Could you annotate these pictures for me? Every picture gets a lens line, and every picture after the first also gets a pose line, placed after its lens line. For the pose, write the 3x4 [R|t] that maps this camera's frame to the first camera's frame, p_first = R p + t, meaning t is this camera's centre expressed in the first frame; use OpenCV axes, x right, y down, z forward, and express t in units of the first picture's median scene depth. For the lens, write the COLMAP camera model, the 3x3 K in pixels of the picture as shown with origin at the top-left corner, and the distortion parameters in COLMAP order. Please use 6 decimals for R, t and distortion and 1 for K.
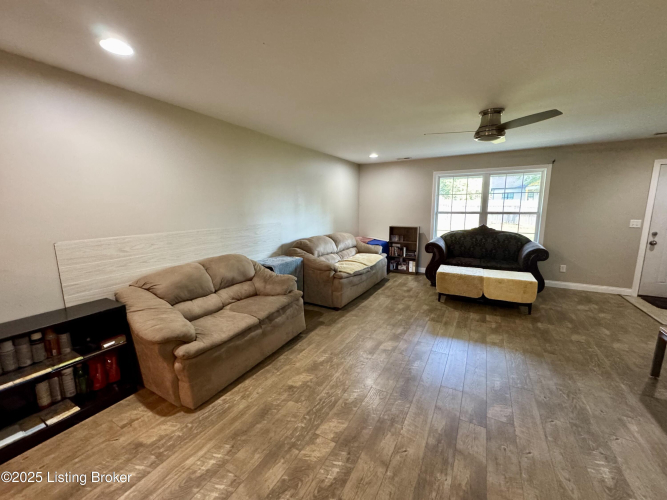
lens RADIAL K [[265.8, 0, 331.3], [0, 265.8, 250.9], [0, 0, 1]] dist [-0.001865, -0.000058]
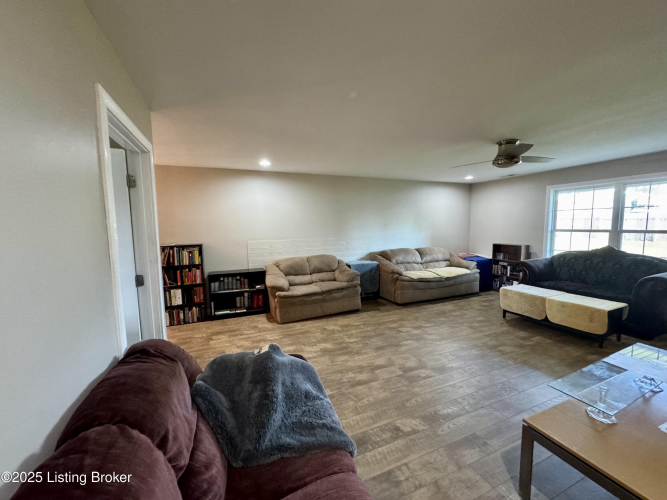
lens RADIAL K [[265.8, 0, 331.3], [0, 265.8, 250.9], [0, 0, 1]] dist [-0.001865, -0.000058]
pose [[0.790773, 0.055546, -0.609584, 0.557112], [-0.091684, 0.995388, -0.028234, 0.028745], [0.605205, 0.078216, 0.792218, -0.243251]]
